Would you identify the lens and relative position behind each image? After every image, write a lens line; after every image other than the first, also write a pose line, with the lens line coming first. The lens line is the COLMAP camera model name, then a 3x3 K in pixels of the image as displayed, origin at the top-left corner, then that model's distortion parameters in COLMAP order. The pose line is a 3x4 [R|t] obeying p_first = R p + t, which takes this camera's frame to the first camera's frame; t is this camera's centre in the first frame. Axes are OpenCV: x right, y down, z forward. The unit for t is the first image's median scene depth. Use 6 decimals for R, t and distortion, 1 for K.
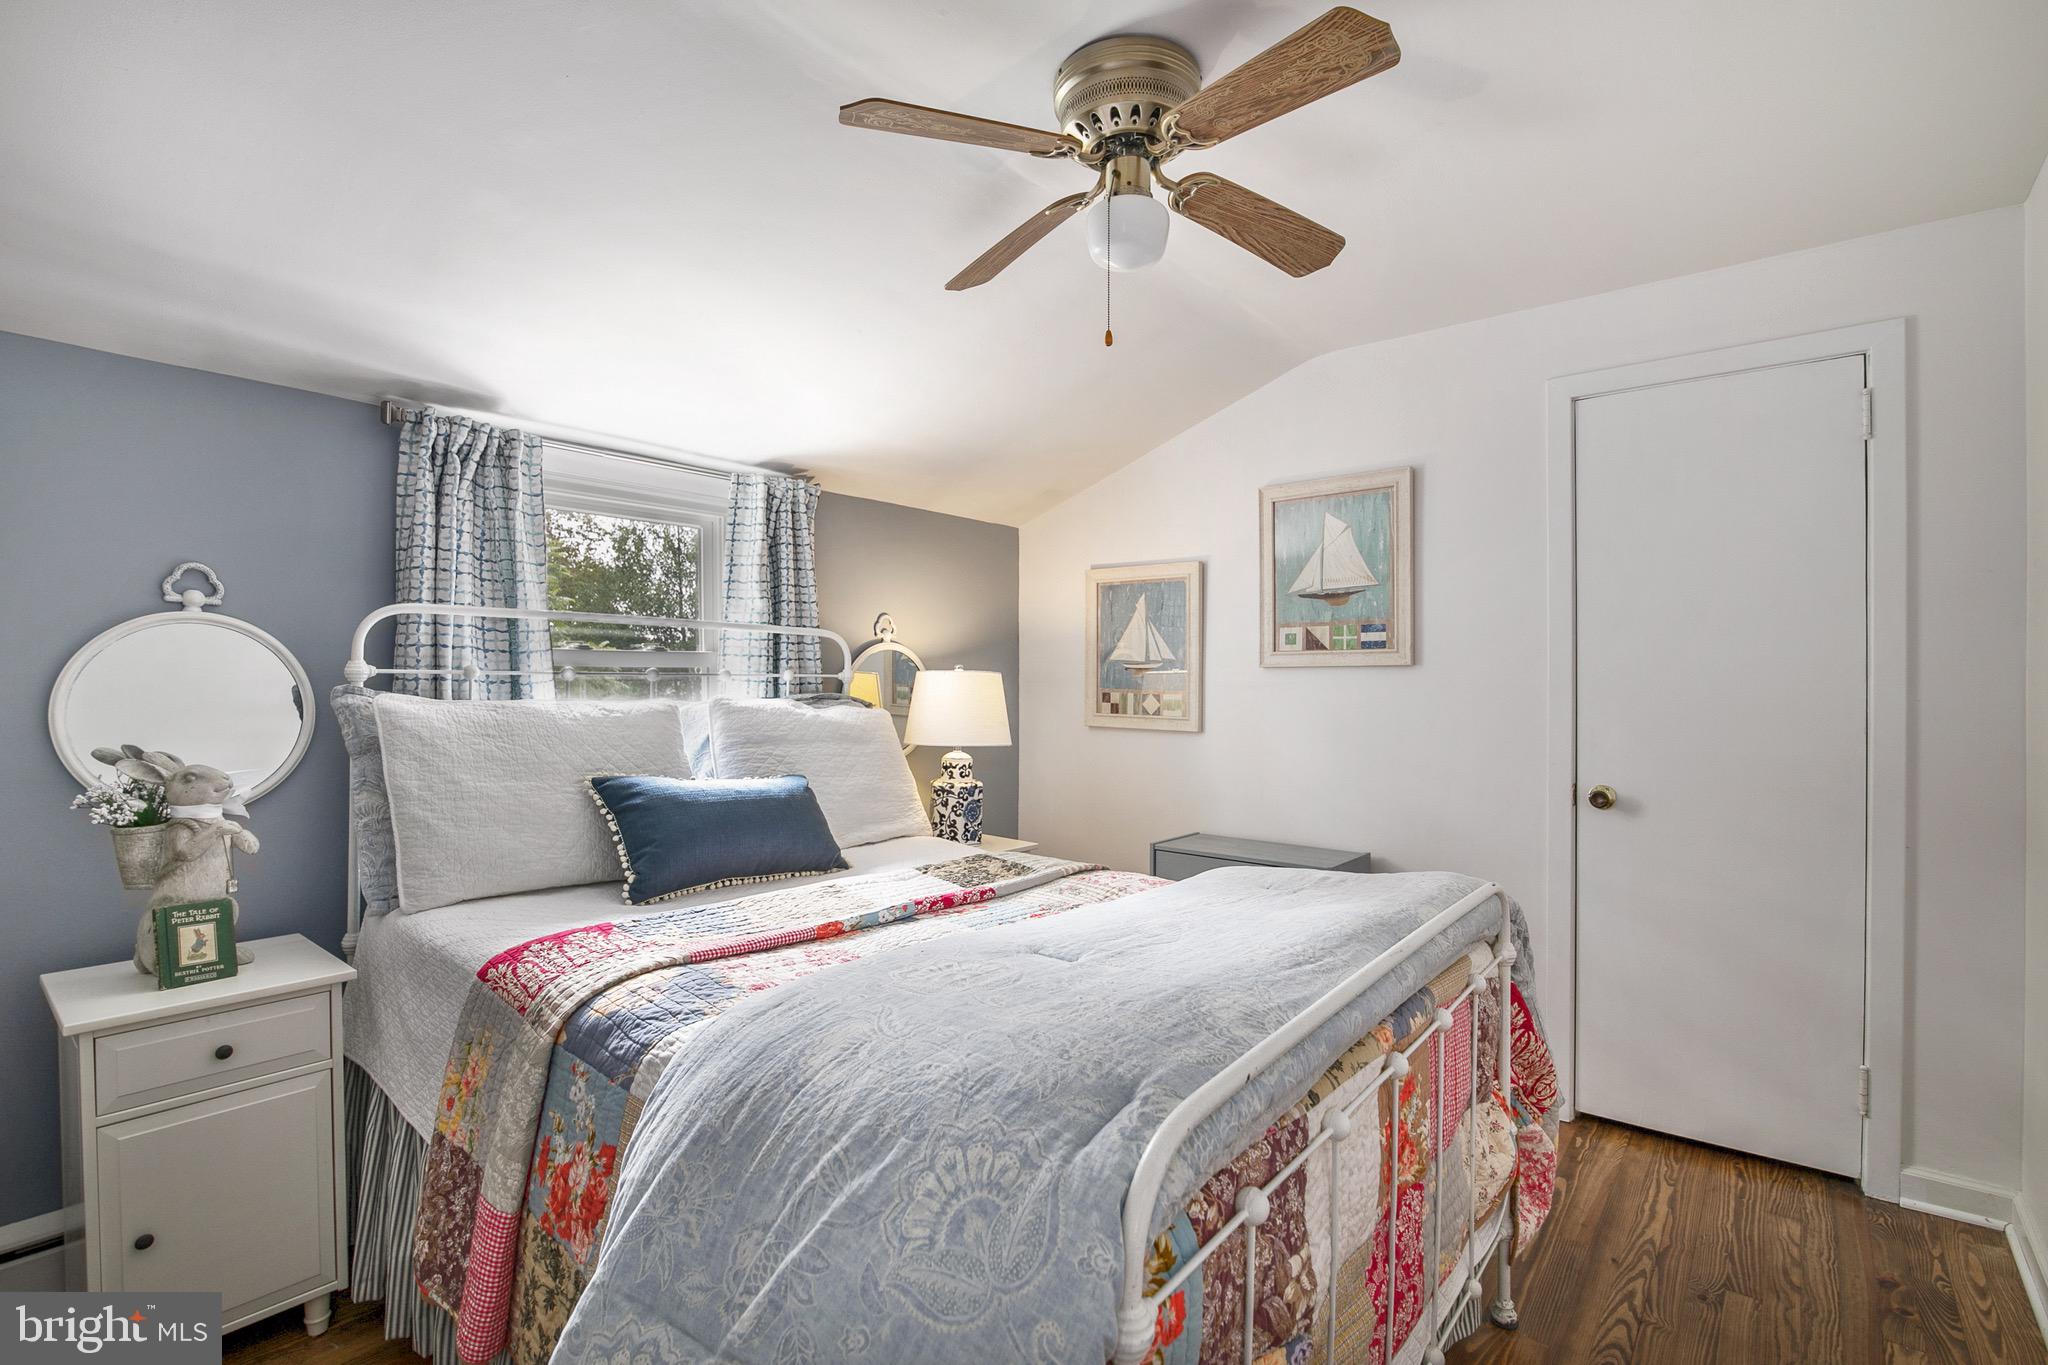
lens RADIAL K [[944.4, 0, 1024.5], [0, 944.4, 676.5], [0, 0, 1]] dist [-0.019865, 0.000393]
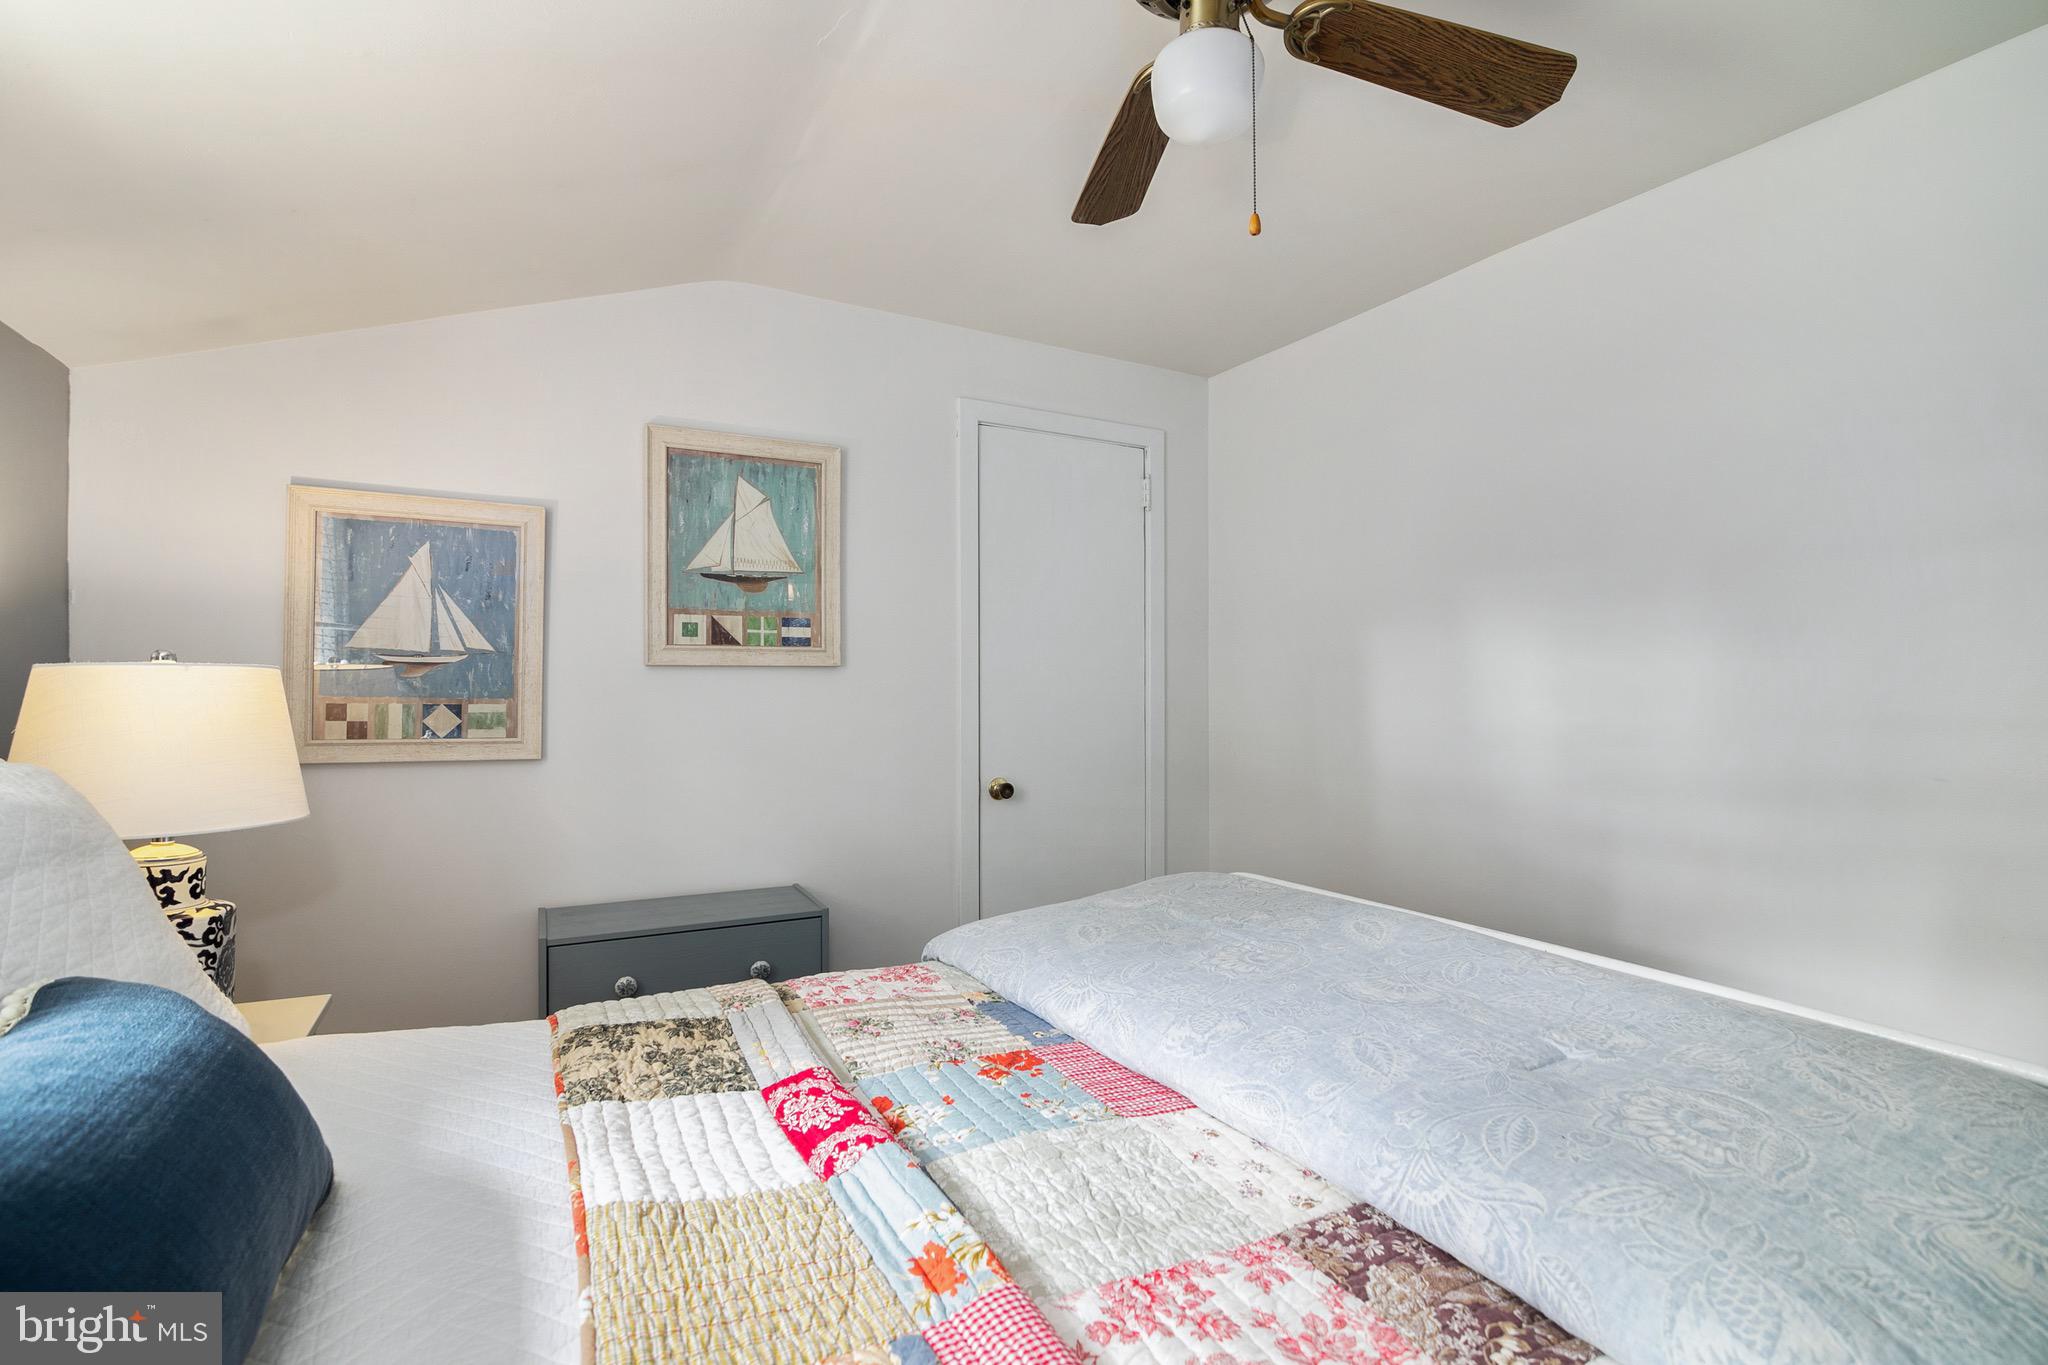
lens RADIAL K [[944.4, 0, 1024.5], [0, 944.4, 676.5], [0, 0, 1]] dist [-0.019865, 0.000393]
pose [[0.365872, 0.003304, 0.930659, -0.340331], [-0.007702, 0.999970, -0.000522, -0.002886], [-0.930633, -0.006977, 0.365887, 0.466626]]
